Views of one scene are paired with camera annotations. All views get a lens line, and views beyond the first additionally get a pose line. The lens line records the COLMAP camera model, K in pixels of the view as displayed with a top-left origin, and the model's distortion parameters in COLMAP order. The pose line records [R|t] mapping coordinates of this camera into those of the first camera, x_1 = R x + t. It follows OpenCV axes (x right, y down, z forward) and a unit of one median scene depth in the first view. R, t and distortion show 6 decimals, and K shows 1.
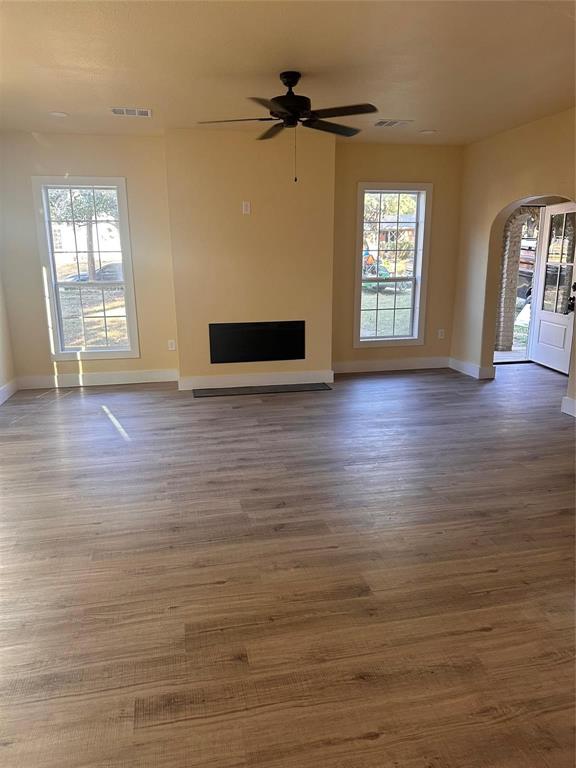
lens RADIAL K [[522.4, 0, 288.0], [0, 522.4, 384.0], [0, 0, 1]] dist [0.127442, -0.161736]
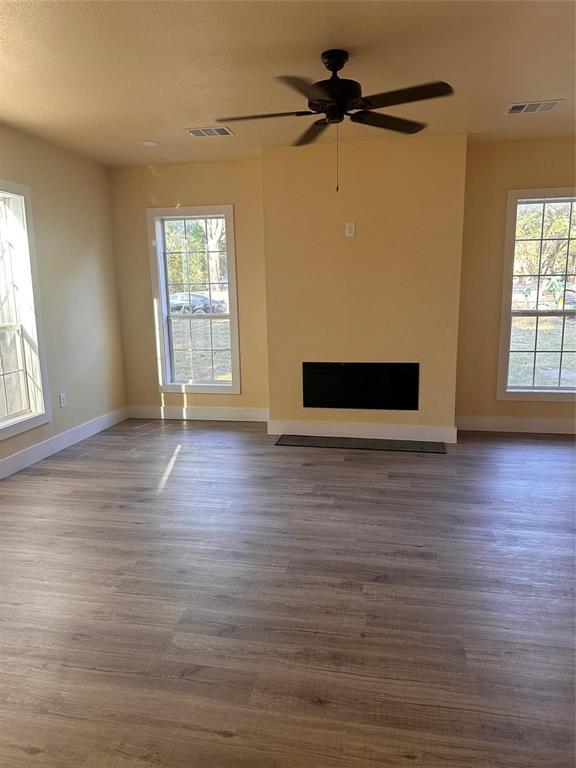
lens RADIAL K [[538.4, 0, 288.0], [0, 538.4, 384.0], [0, 0, 1]] dist [0.066448, -0.003284]
pose [[0.926721, 0.062916, -0.370445, 0.158969], [-0.083244, 0.995761, -0.039129, -0.040678], [0.366413, 0.067099, 0.928030, 0.161141]]
